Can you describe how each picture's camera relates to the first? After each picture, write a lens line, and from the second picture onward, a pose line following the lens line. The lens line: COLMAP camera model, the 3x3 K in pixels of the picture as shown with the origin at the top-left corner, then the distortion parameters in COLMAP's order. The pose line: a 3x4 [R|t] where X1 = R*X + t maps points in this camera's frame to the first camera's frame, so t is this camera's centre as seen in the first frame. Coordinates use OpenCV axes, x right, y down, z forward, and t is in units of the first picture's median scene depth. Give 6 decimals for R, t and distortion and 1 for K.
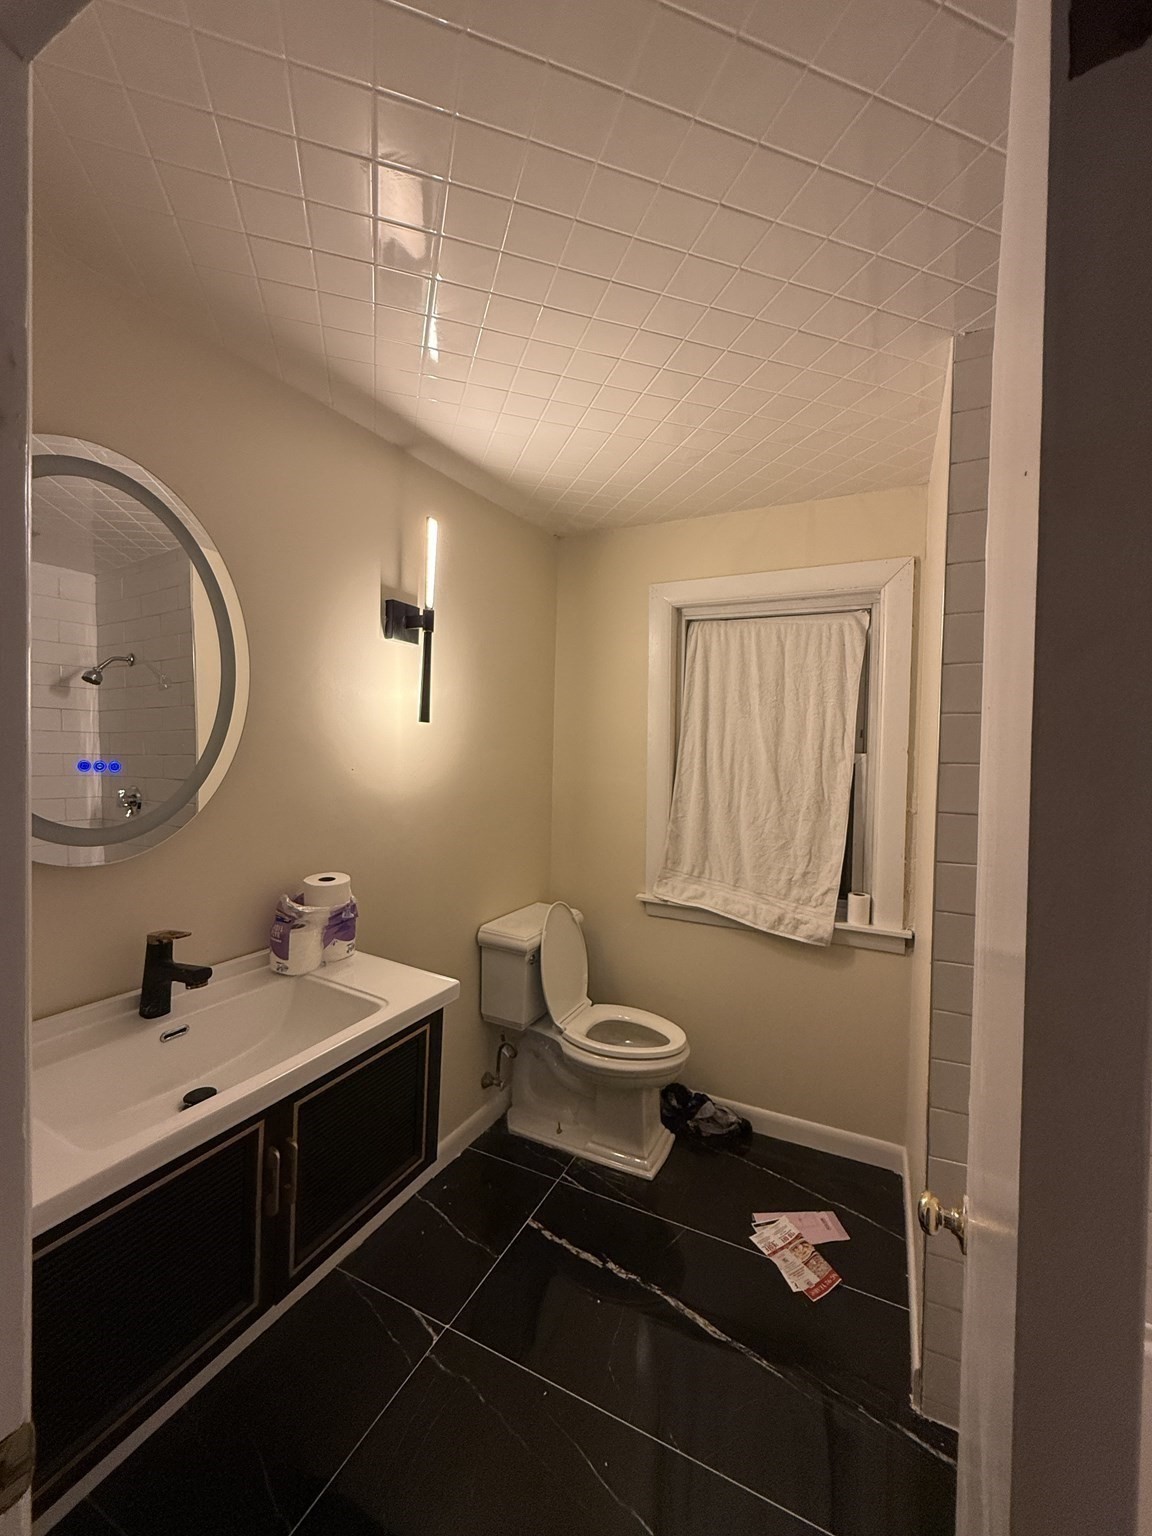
lens RADIAL K [[611.6, 0, 562.5], [0, 611.6, 764.5], [0, 0, 1]] dist [-0.000517, 0.000223]
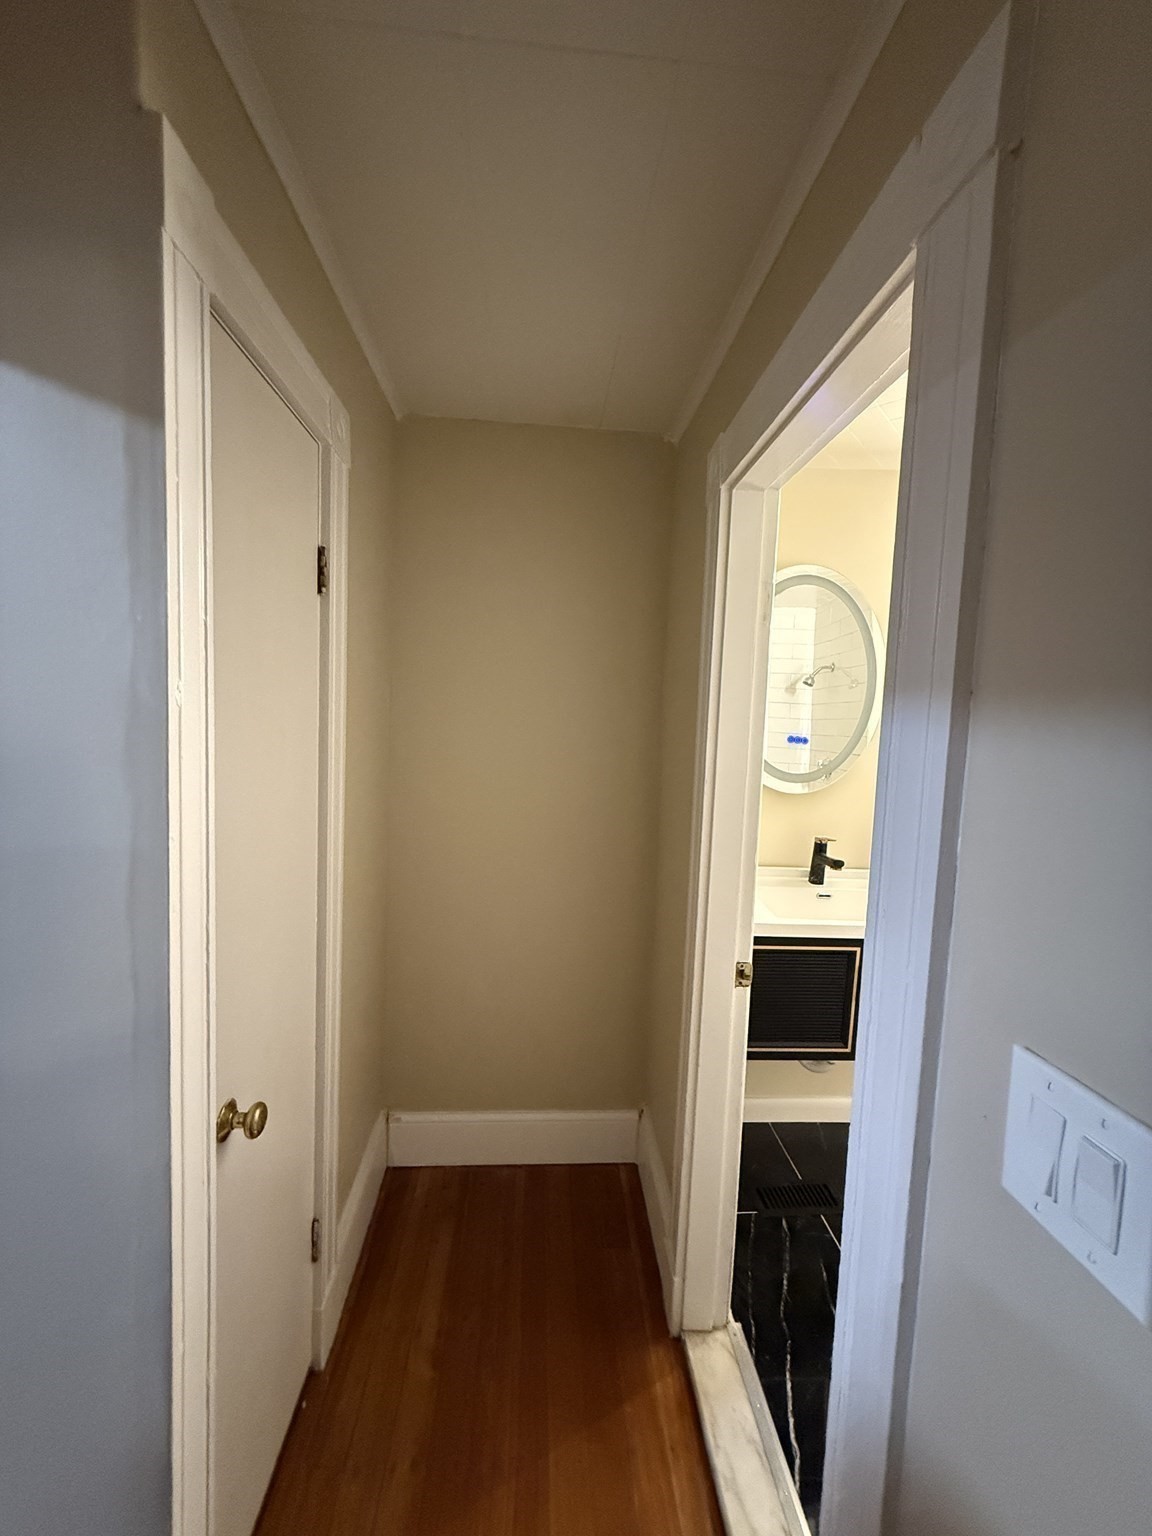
lens RADIAL K [[611.6, 0, 566.5], [0, 611.6, 766.1], [0, 0, 1]] dist [-0.000517, 0.000223]
pose [[0.498671, 0.059537, -0.864744, 0.467413], [-0.034605, 0.998210, 0.048770, 0.014281], [0.866100, 0.005604, 0.499839, -0.490825]]
